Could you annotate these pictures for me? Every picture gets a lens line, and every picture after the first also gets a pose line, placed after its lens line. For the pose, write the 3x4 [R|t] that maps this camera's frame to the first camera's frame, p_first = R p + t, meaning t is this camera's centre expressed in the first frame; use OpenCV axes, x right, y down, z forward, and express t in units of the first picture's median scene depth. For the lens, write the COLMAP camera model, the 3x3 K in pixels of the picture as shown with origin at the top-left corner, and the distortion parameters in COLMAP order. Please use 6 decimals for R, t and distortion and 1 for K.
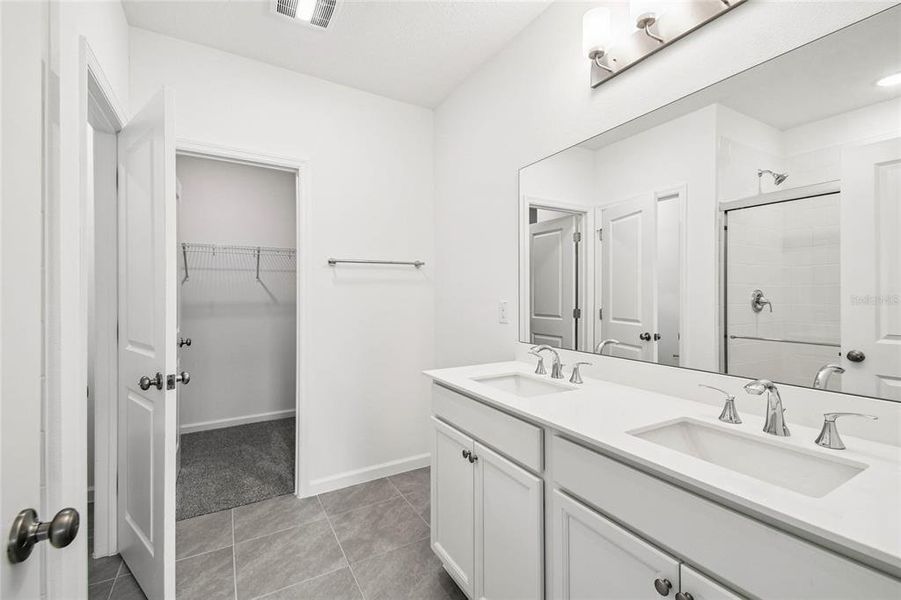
lens RADIAL K [[392.2, 0, 457.7], [0, 392.2, 297.1], [0, 0, 1]] dist [0.034923, -0.008782]
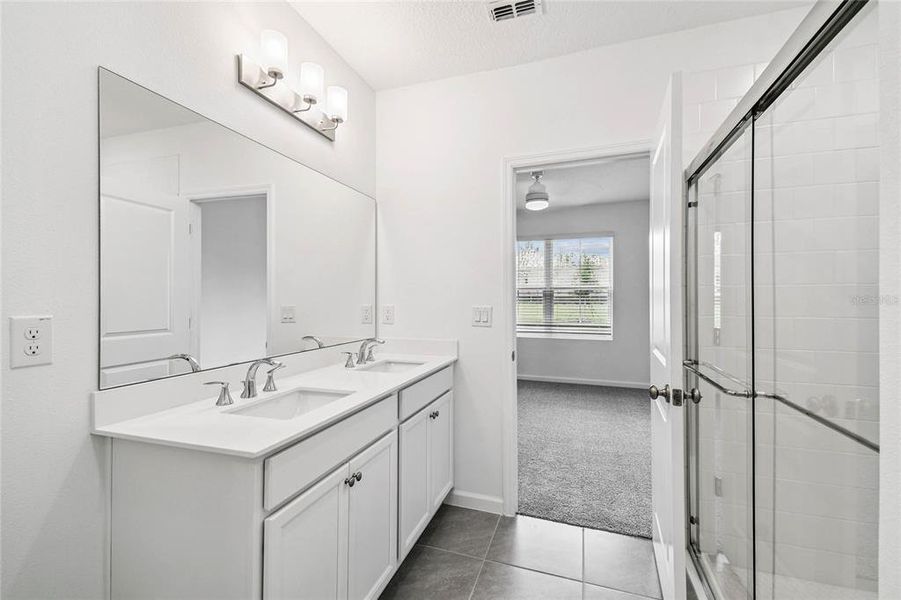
lens RADIAL K [[392.2, 0, 454.4], [0, 392.2, 301.9], [0, 0, 1]] dist [0.034923, -0.008782]
pose [[-0.655231, 0.005771, 0.755407, -0.731325], [0.007659, 0.999970, -0.000995, 0.002833], [-0.755390, 0.005134, -0.655256, 1.291946]]
